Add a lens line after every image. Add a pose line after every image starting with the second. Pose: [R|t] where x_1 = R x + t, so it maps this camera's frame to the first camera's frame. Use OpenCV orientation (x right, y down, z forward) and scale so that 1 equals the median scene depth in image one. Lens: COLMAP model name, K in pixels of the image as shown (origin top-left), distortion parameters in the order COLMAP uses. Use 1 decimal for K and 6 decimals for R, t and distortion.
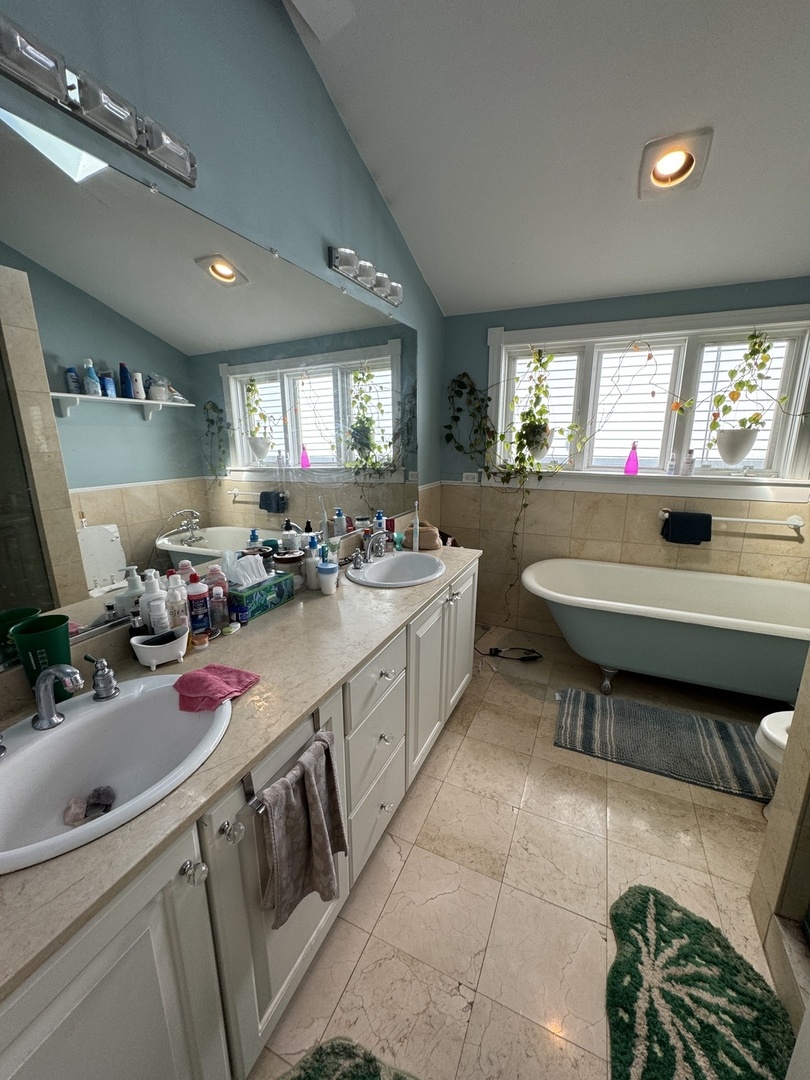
lens RADIAL K [[431.2, 0, 405.0], [0, 431.2, 540.0], [0, 0, 1]] dist [-0.001638, -0.000025]
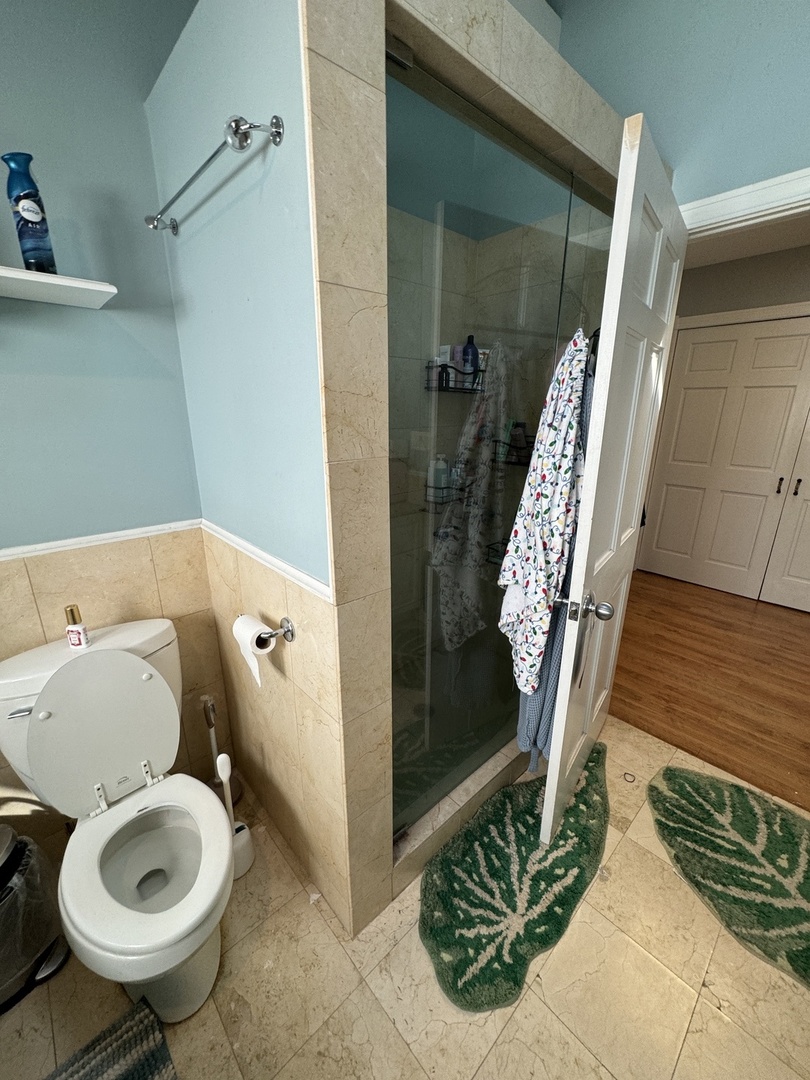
lens RADIAL K [[431.2, 0, 405.0], [0, 431.2, 540.0], [0, 0, 1]] dist [-0.001638, -0.000025]
pose [[-0.921974, -0.116699, 0.369250, 0.519500], [0.089189, 0.863890, 0.495721, -0.401979], [-0.376842, 0.489975, -0.786076, 1.440378]]
